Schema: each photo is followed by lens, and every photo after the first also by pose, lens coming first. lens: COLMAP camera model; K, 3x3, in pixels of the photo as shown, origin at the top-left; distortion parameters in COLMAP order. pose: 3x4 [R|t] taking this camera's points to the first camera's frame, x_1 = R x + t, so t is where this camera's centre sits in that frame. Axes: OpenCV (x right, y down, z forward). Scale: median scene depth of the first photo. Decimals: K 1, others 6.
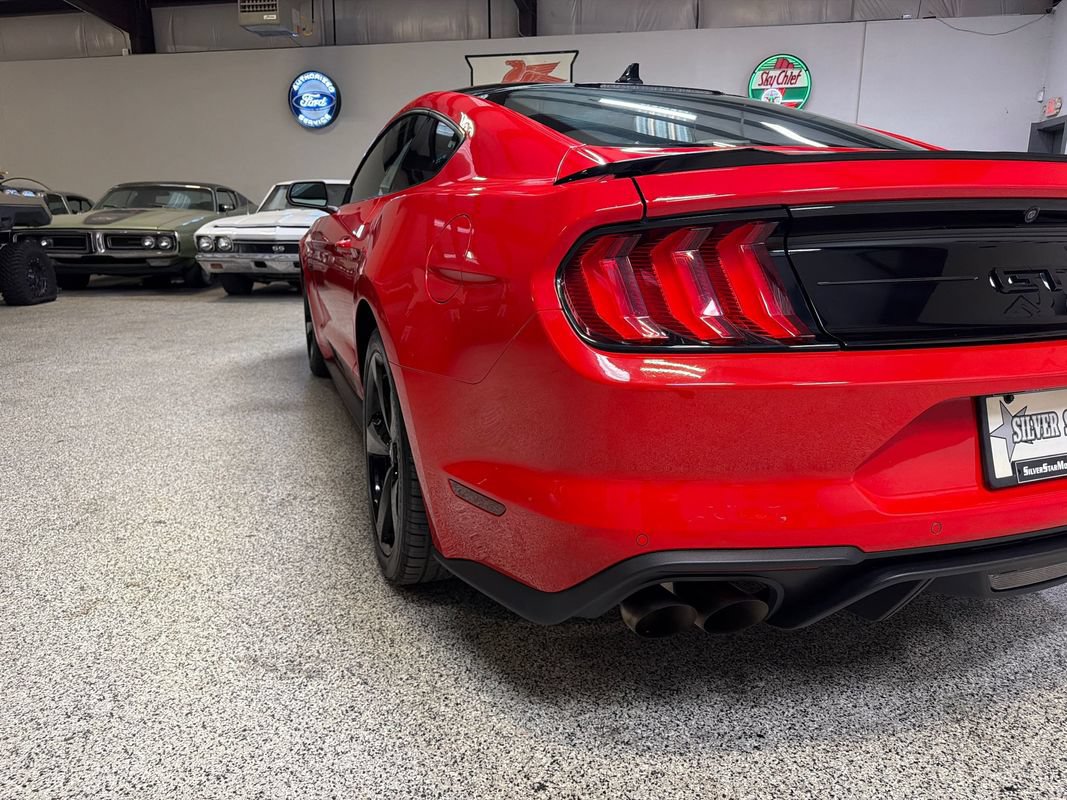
lens RADIAL K [[756.7, 0, 533.5], [0, 756.7, 400.0], [0, 0, 1]] dist [0.031436, -0.044356]
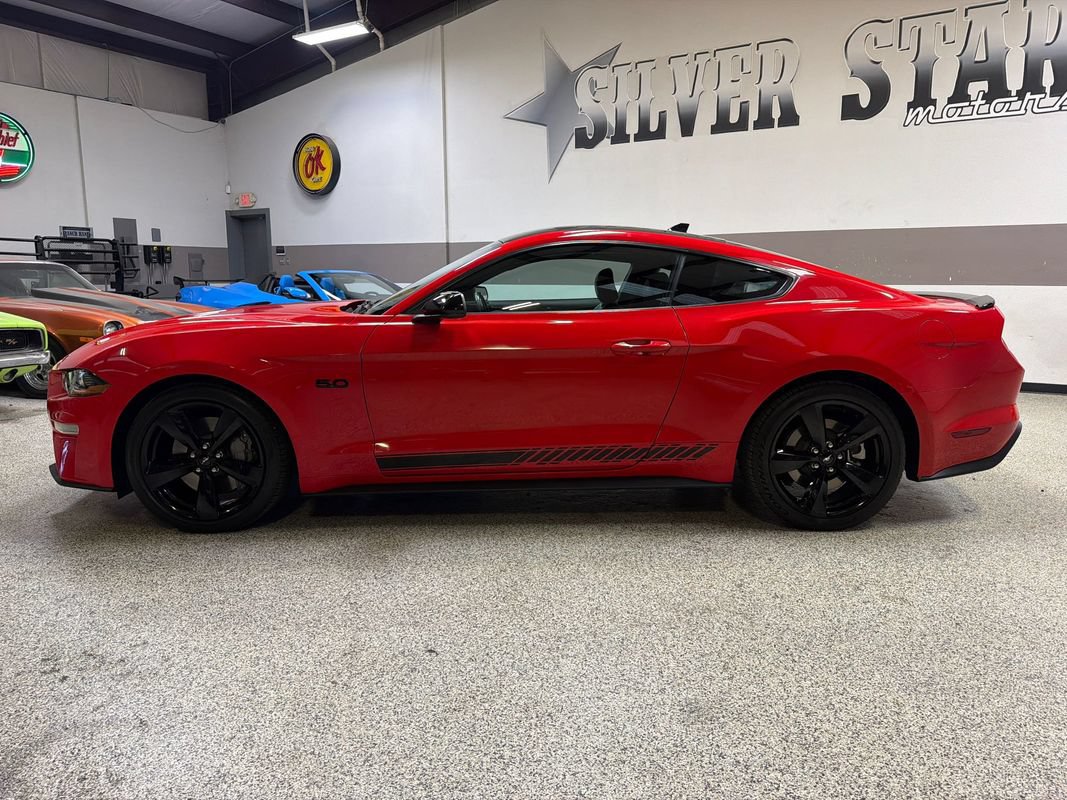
lens RADIAL K [[753.7, 0, 531.2], [0, 753.7, 398.9], [0, 0, 1]] dist [0.026859, -0.031798]
pose [[0.339176, -0.157731, 0.927405, -2.464975], [0.225149, 0.970802, 0.082769, -0.440657], [-0.913383, 0.180732, 0.364786, 1.204754]]
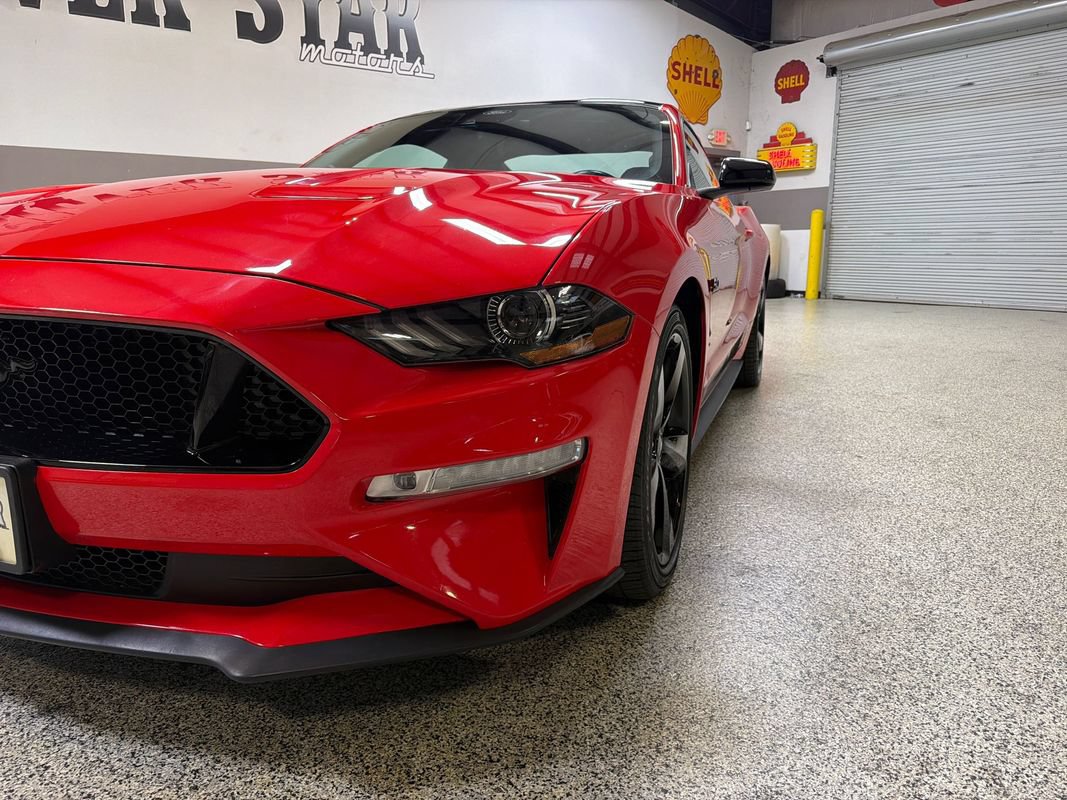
lens RADIAL K [[766.0, 0, 530.5], [0, 766.0, 390.4], [0, 0, 1]] dist [0.000710, -0.007757]
pose [[-0.754303, -0.128549, 0.643819, -1.396562], [0.151513, 0.920088, 0.361224, -0.805677], [-0.638805, 0.370019, -0.674548, 3.677313]]
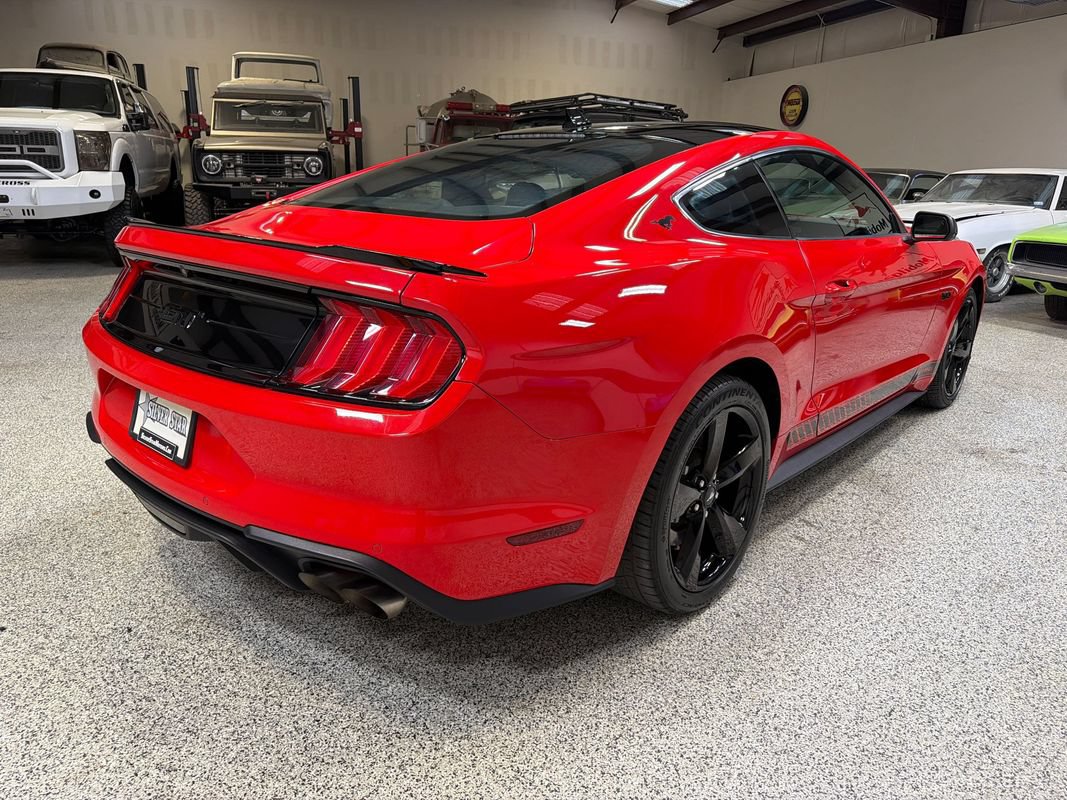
lens RADIAL K [[764.4, 0, 535.5], [0, 764.4, 387.7], [0, 0, 1]] dist [0.022922, -0.026840]
pose [[0.468512, 0.247613, -0.848047, 1.808542], [-0.231522, 0.960783, 0.152623, -0.331269], [0.852581, 0.124836, 0.507466, 0.677638]]
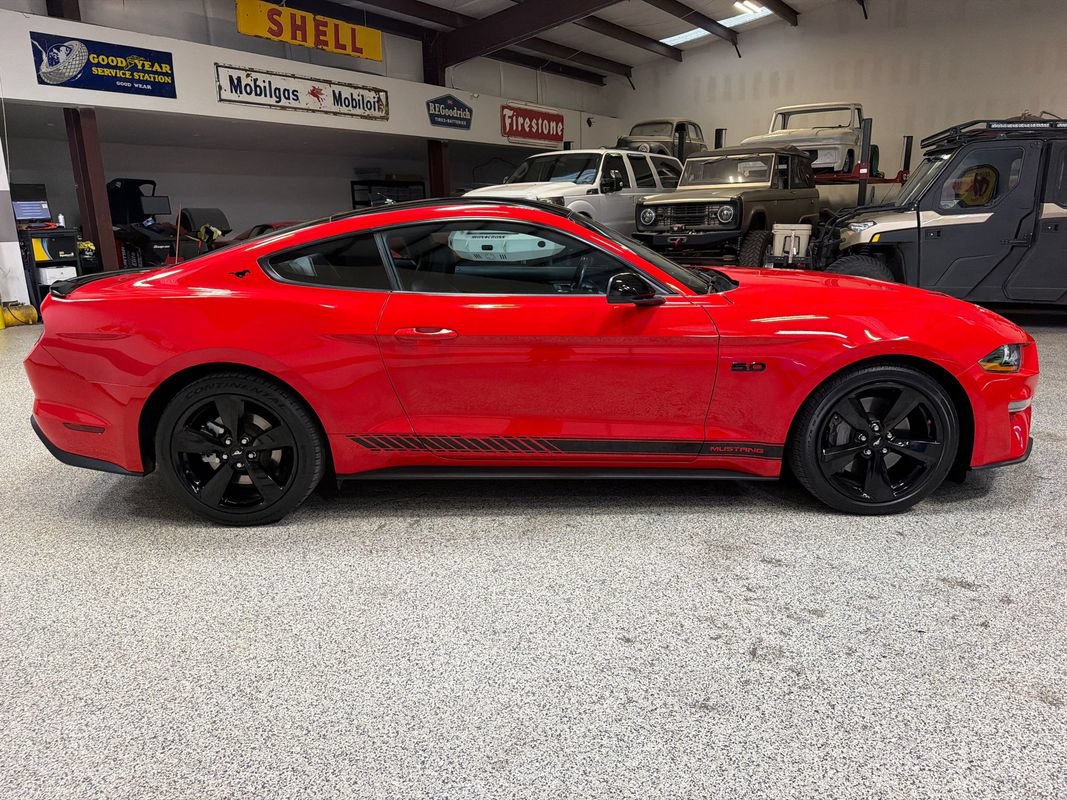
lens RADIAL K [[756.7, 0, 533.5], [0, 756.7, 400.0], [0, 0, 1]] dist [0.031436, -0.044356]
pose [[-0.364885, 0.231843, -0.901725, 2.367502], [-0.205586, 0.924532, 0.320897, -0.954954], [0.908071, 0.302472, -0.289684, 2.894318]]
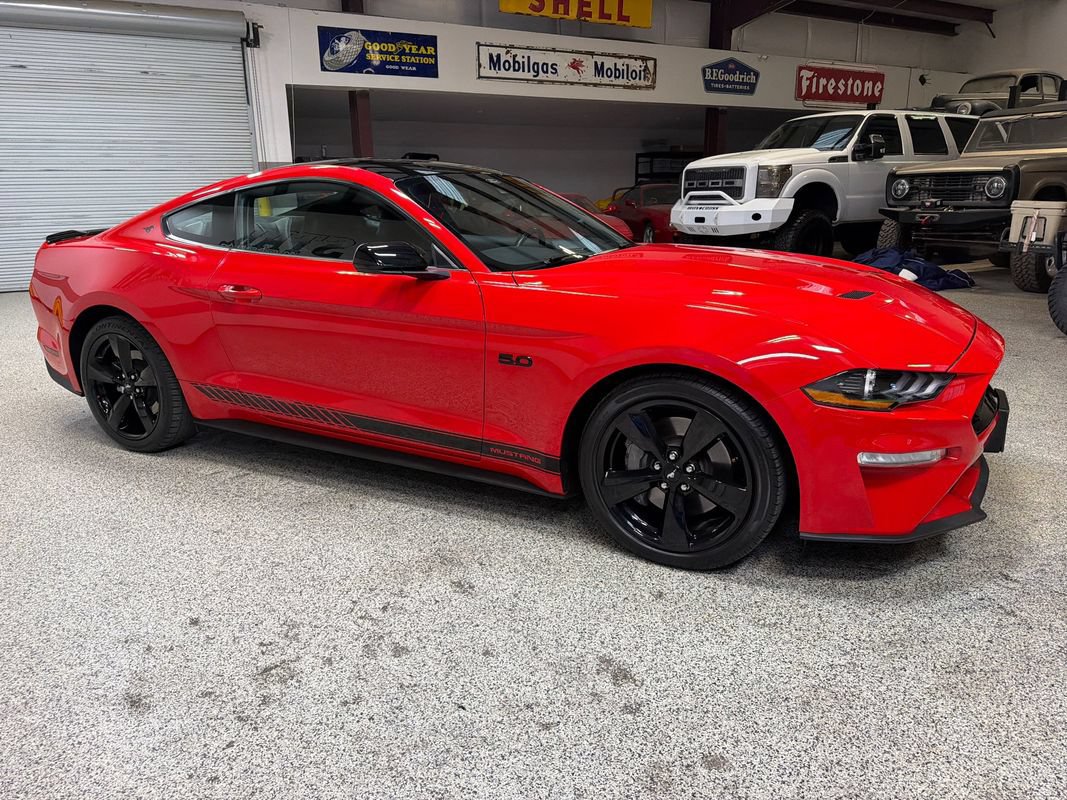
lens RADIAL K [[756.7, 0, 533.5], [0, 756.7, 400.0], [0, 0, 1]] dist [0.031436, -0.044356]
pose [[-0.749691, 0.182677, -0.636076, 1.421917], [-0.149879, 0.889306, 0.432054, -1.160271], [0.644593, 0.419242, -0.639325, 3.918995]]
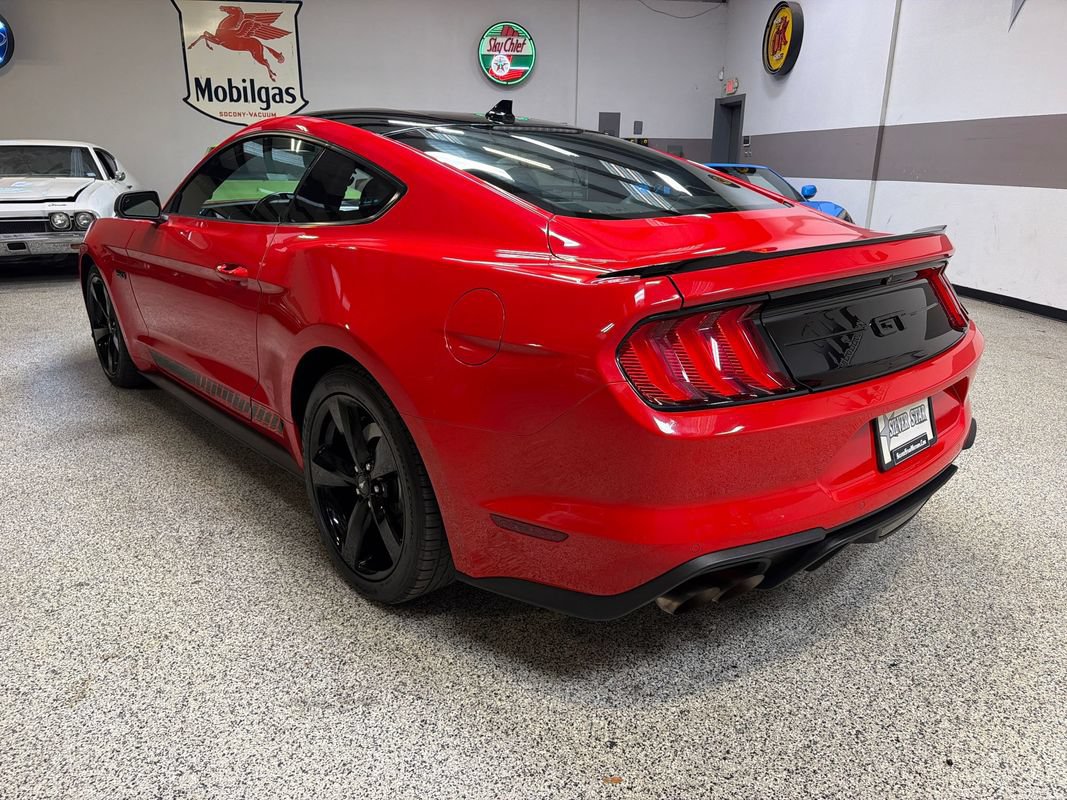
lens RADIAL K [[754.9, 0, 531.5], [0, 754.9, 399.7], [0, 0, 1]] dist [0.036769, -0.054687]
pose [[0.933454, -0.102526, 0.343731, -0.401052], [0.079274, 0.993551, 0.081071, -0.148877], [-0.349826, -0.048427, 0.935562, -0.101745]]
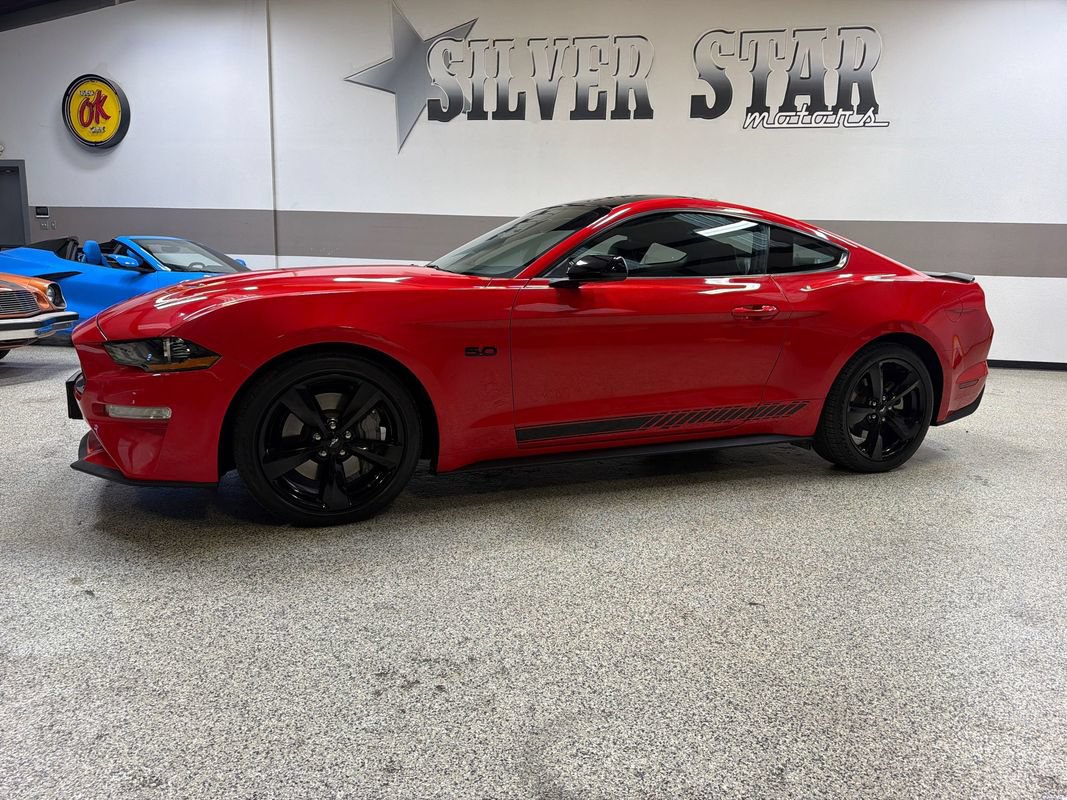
lens RADIAL K [[754.9, 0, 531.5], [0, 754.9, 399.7], [0, 0, 1]] dist [0.036769, -0.054687]
pose [[-0.020026, -0.183065, 0.982897, -2.634669], [0.209875, 0.960420, 0.183155, -0.639348], [-0.977523, 0.209953, 0.019187, 2.315407]]
